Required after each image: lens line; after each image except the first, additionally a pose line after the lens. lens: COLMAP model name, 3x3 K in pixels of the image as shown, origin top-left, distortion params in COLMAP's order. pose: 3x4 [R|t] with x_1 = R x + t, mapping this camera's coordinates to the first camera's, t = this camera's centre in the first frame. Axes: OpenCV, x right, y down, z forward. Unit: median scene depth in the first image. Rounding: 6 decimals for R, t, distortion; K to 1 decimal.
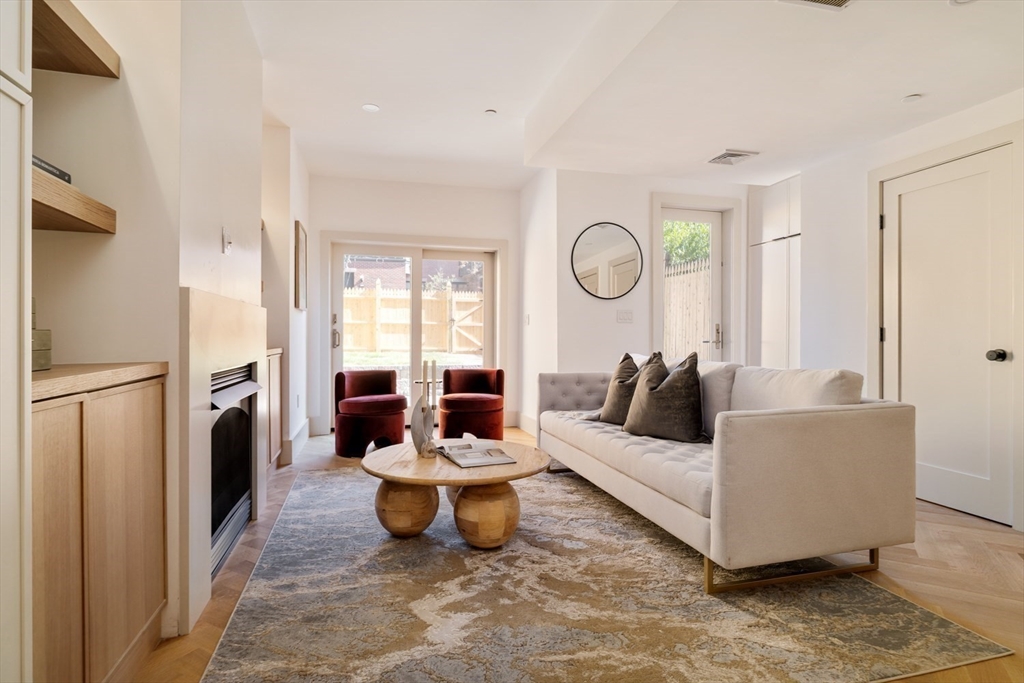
lens RADIAL K [[544.7, 0, 516.1], [0, 544.7, 338.2], [0, 0, 1]] dist [-0.002704, 0.000521]
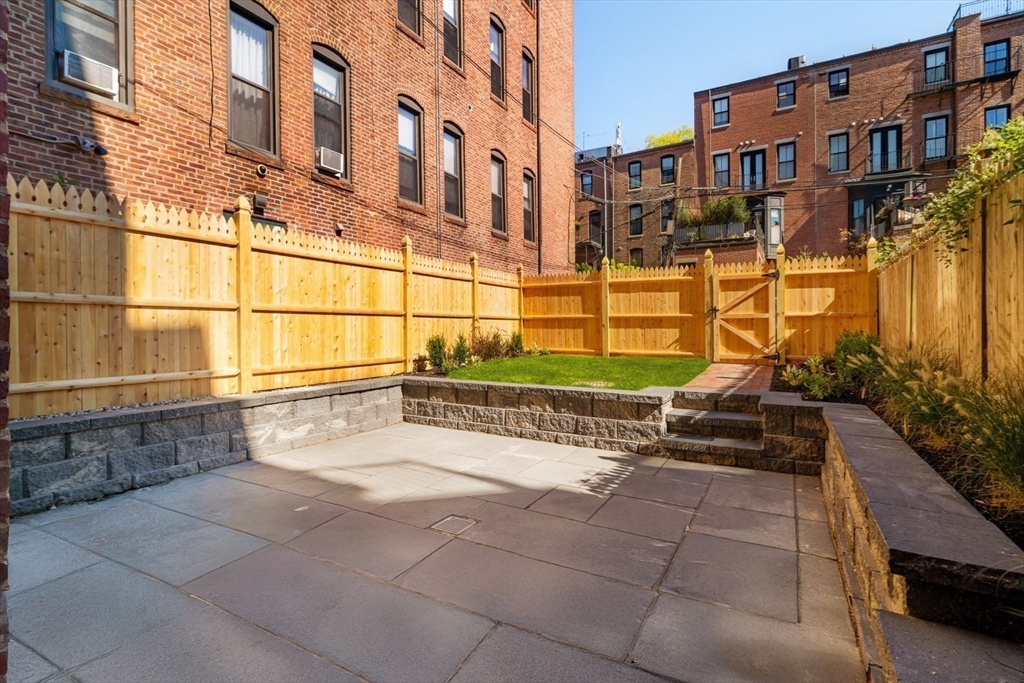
lens RADIAL K [[484.0, 0, 510.9], [0, 484.0, 333.3], [0, 0, 1]] dist [-0.000724, 0.000020]
pose [[0.703116, 0.002140, -0.711072, 0.510950], [0.000162, 0.999995, 0.003170, -0.031754], [0.711075, -0.002344, 0.703112, 1.840382]]
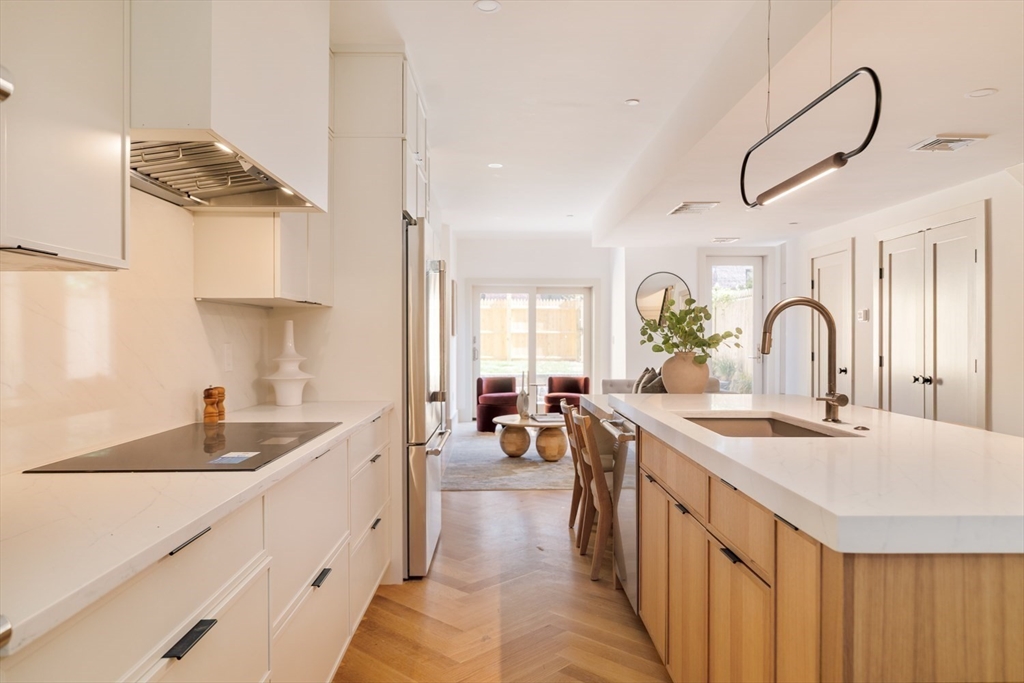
lens RADIAL K [[718.4, 0, 508.6], [0, 718.4, 315.1], [0, 0, 1]] dist [0.004798, 0.001431]
pose [[0.967710, -0.010066, -0.251866, 0.360826], [0.001453, 0.999408, -0.034360, -0.058667], [0.252063, 0.032884, 0.967152, -1.272201]]
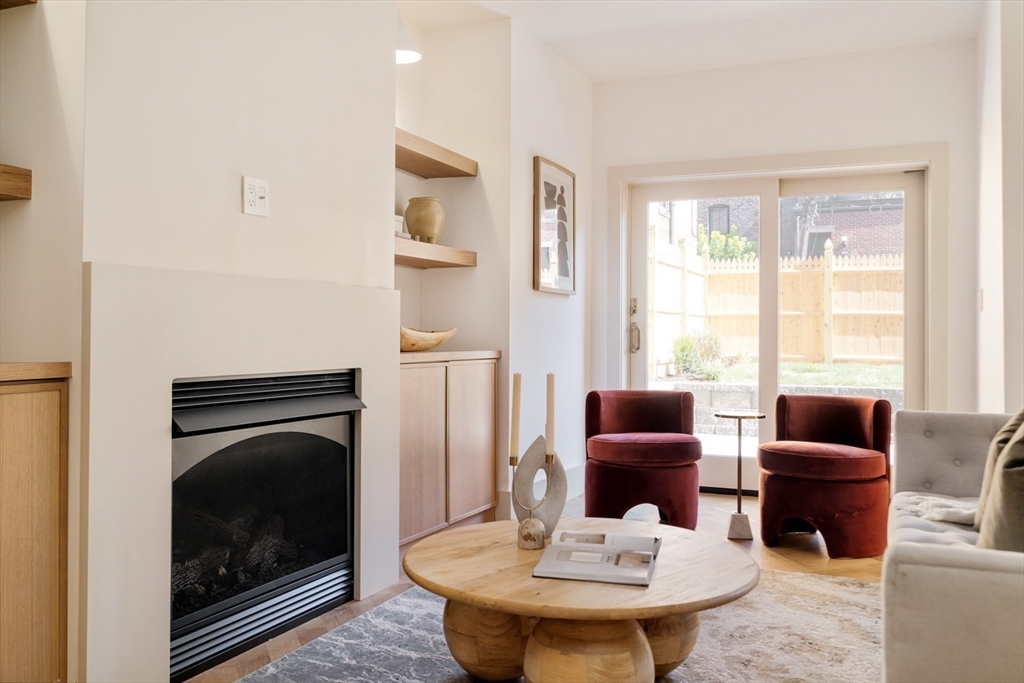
lens RADIAL K [[864.8, 0, 514.9], [0, 864.8, 326.2], [0, 0, 1]] dist [0.000262, -0.000920]
pose [[0.775849, -0.005521, -0.630894, 0.308478], [-0.005042, 0.999876, -0.014952, 0.004424], [0.630898, 0.014782, 0.775725, 0.240590]]
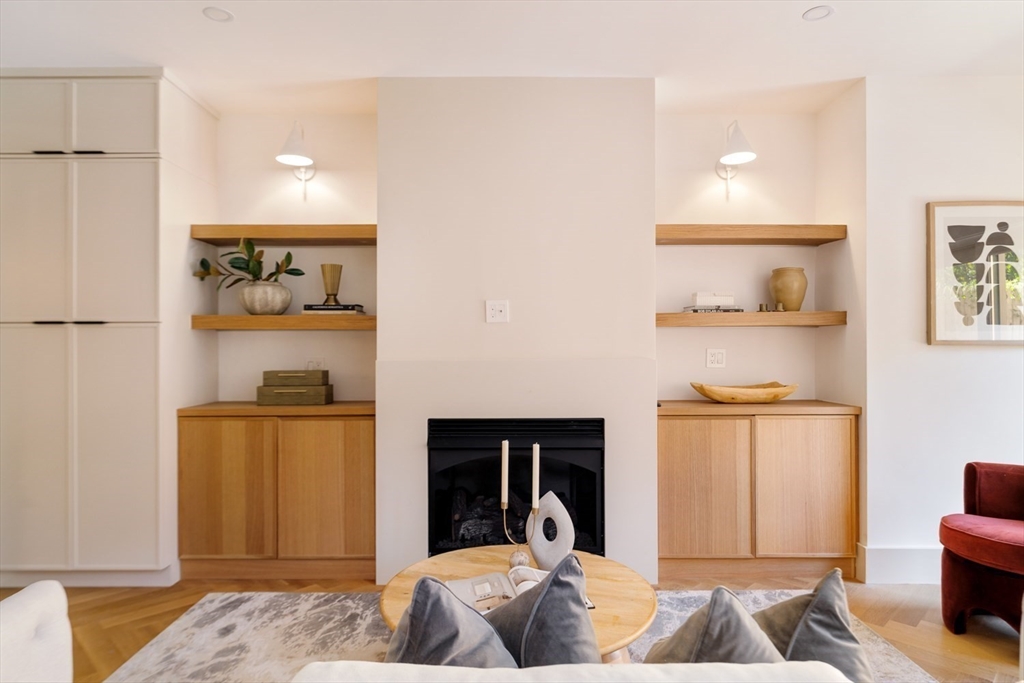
lens RADIAL K [[613.7, 0, 512.0], [0, 613.7, 341.5], [0, 0, 1]] dist [-0.000825, 0.000791]
pose [[-0.262935, -0.002428, -0.964811, 0.519182], [-0.001558, 0.999997, -0.002092, -0.076619], [0.964812, 0.000953, -0.262938, 0.968819]]
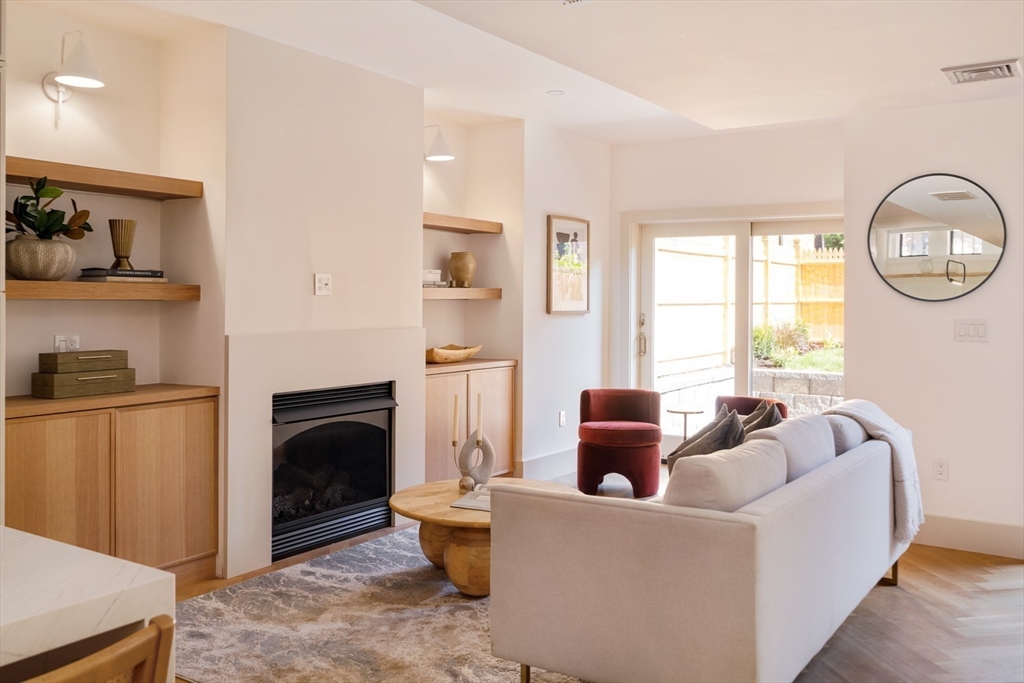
lens RADIAL K [[886.6, 0, 527.5], [0, 886.6, 302.3], [0, 0, 1]] dist [0.001926, -0.002946]
pose [[0.659605, 0.003290, -0.751605, 0.878514], [-0.006679, 0.999977, -0.001485, -0.096353], [0.751583, 0.005999, 0.659611, 0.029369]]
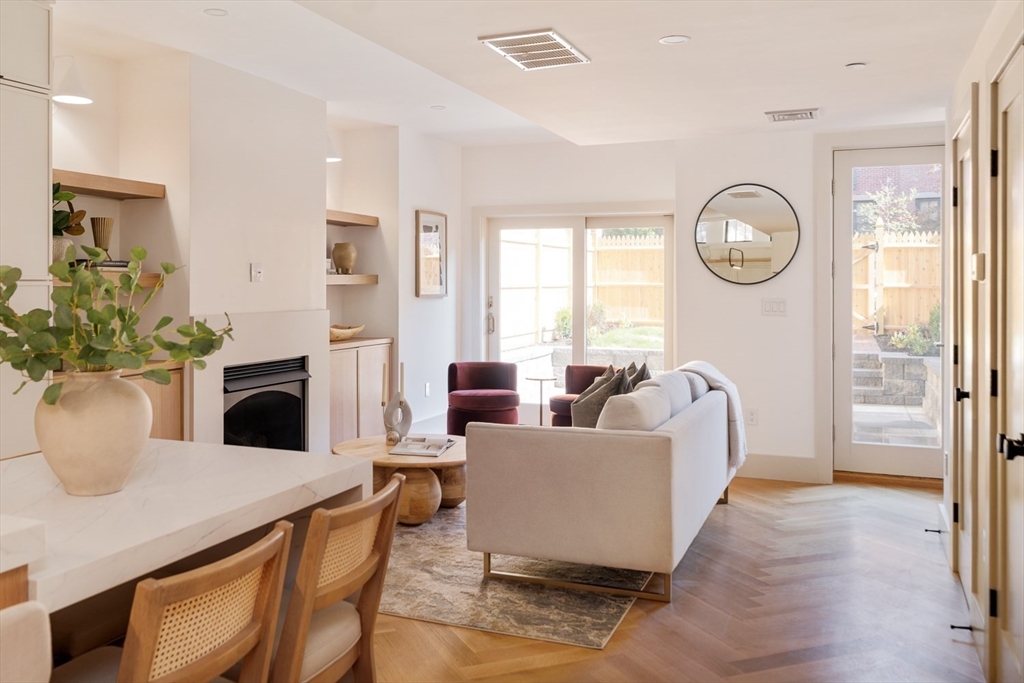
lens RADIAL K [[907.8, 0, 447.9], [0, 907.8, 286.0], [0, 0, 1]] dist [-0.003020, -0.001224]
pose [[0.774749, -0.001567, -0.632267, 0.936047], [-0.000629, 0.999995, -0.003250, -0.094597], [0.632269, 0.002916, 0.774744, -0.353205]]
